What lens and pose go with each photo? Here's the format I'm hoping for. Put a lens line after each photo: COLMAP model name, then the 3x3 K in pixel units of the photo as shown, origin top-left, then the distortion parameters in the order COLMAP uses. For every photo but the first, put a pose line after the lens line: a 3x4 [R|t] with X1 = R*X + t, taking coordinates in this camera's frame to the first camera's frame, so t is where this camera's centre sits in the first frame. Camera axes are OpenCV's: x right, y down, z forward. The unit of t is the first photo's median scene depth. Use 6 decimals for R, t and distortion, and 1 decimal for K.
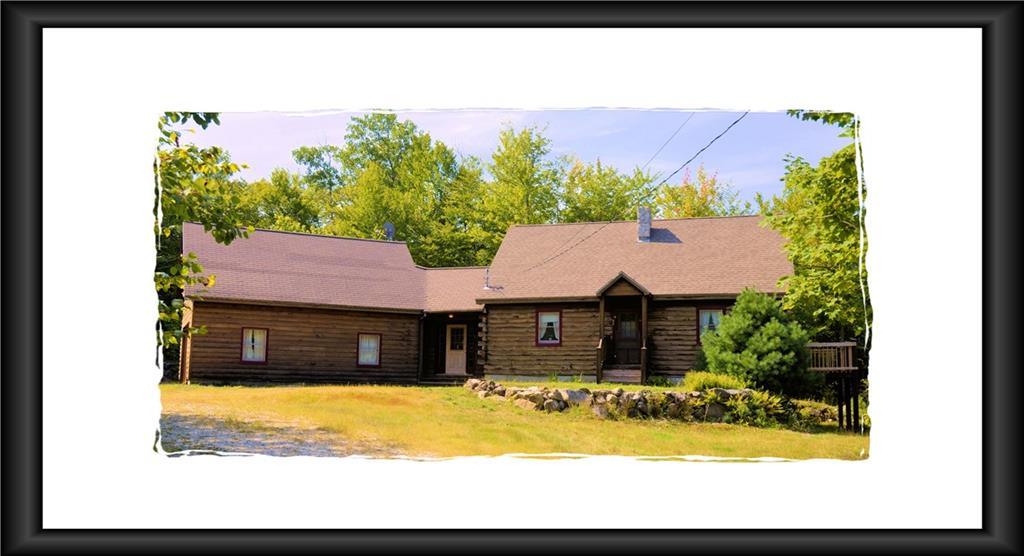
lens RADIAL K [[786.5, 0, 502.8], [0, 786.5, 275.5], [0, 0, 1]] dist [-0.013379, 0.001263]
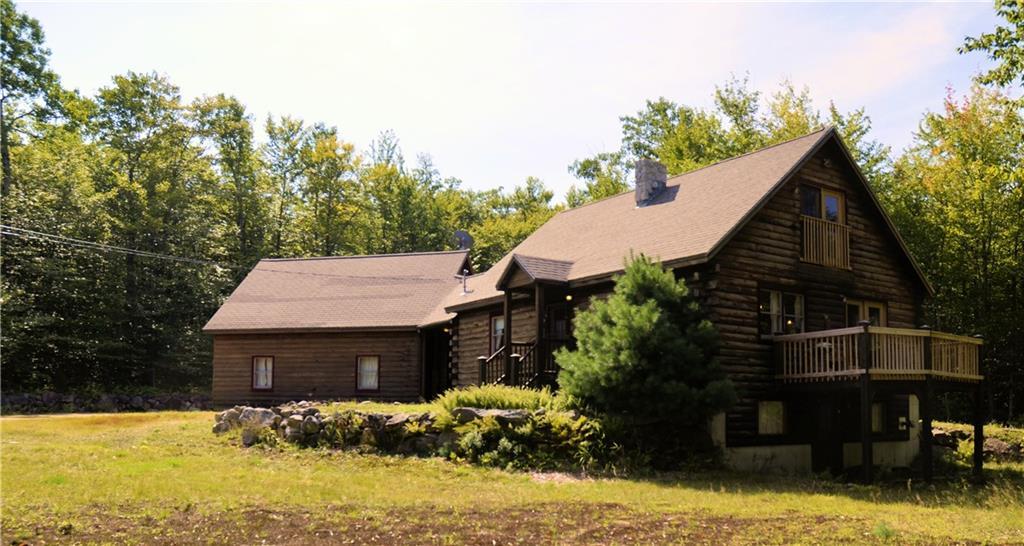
lens RADIAL K [[828.5, 0, 507.3], [0, 828.5, 277.1], [0, 0, 1]] dist [-0.014440, -0.002397]
pose [[0.762550, -0.113929, -0.636818, 0.606451], [0.095708, 0.993406, -0.063119, 0.060938], [0.639810, -0.012817, 0.768426, 0.365332]]
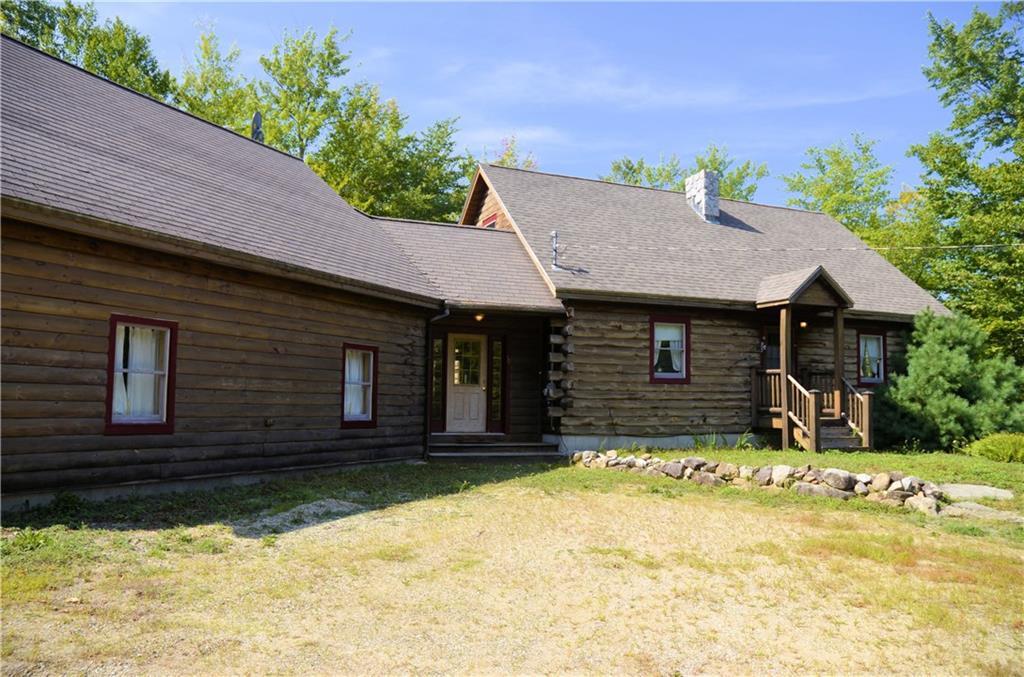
lens RADIAL K [[805.9, 0, 519.2], [0, 805.9, 345.0], [0, 0, 1]] dist [-0.134598, 0.104575]
pose [[0.762835, 0.040648, 0.645314, -0.393779], [-0.091655, 0.994742, 0.045689, 0.046287], [-0.640064, -0.094000, 0.762550, 0.635374]]
